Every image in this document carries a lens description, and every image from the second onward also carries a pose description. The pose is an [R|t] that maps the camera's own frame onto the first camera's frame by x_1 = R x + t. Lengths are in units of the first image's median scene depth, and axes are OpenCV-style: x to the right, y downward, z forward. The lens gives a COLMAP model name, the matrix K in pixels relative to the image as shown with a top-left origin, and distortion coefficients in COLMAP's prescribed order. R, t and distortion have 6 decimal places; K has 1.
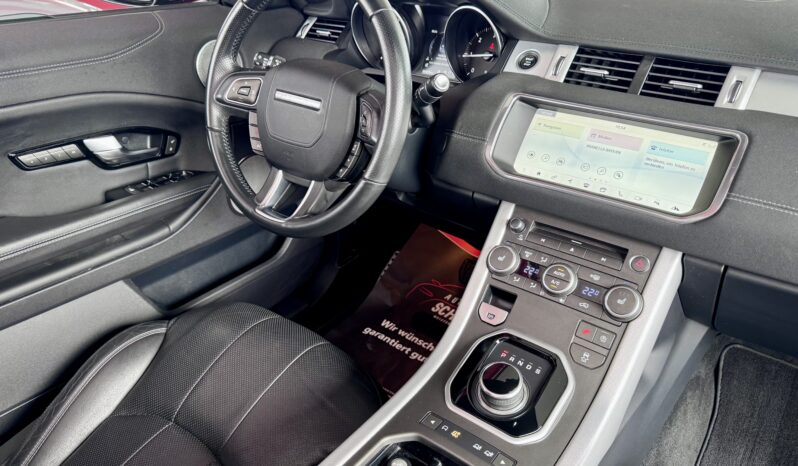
lens RADIAL K [[557.1, 0, 399.0], [0, 557.1, 233.0], [0, 0, 1]] dist [-0.000176, -0.000787]
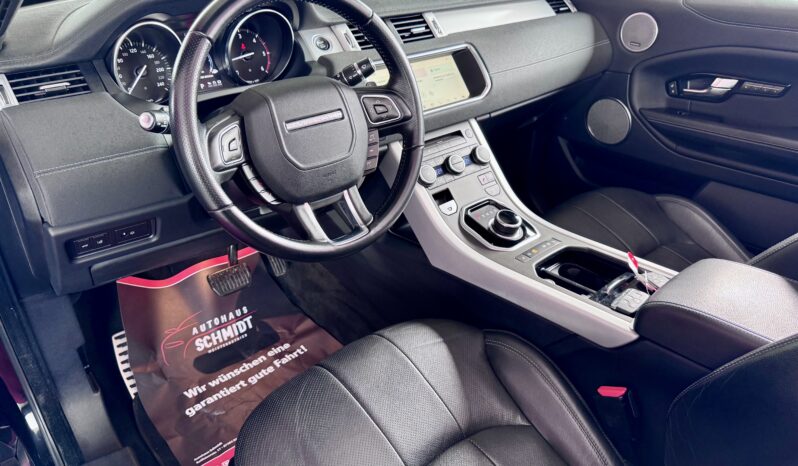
lens RADIAL K [[543.4, 0, 399.0], [0, 543.4, 233.0], [0, 0, 1]] dist [-0.023673, -0.003728]
pose [[0.180465, -0.486657, 0.854750, -0.916977], [0.468169, 0.806762, 0.360489, -0.309803], [-0.865014, 0.335112, 0.373430, 0.526932]]
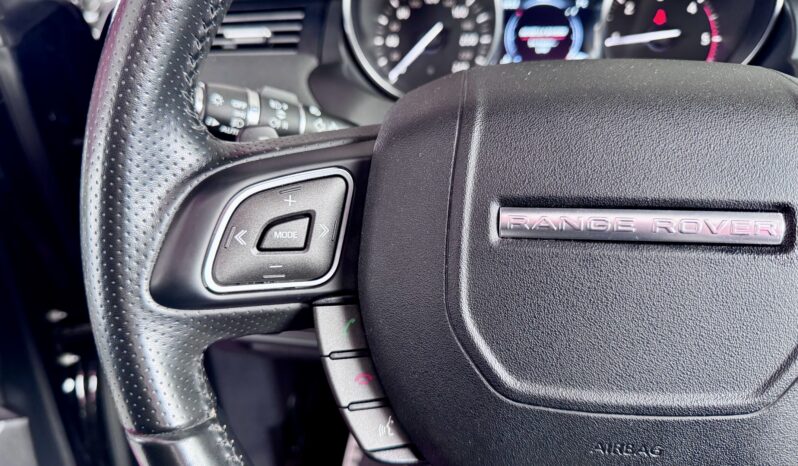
lens RADIAL K [[581.8, 0, 397.8], [0, 581.8, 253.8], [0, 0, 1]] dist [-0.051491, -0.006932]
pose [[0.861480, -0.262783, 0.434507, -0.336183], [0.279648, 0.959751, 0.025994, -0.232254], [-0.423849, 0.099116, 0.900293, 0.733043]]
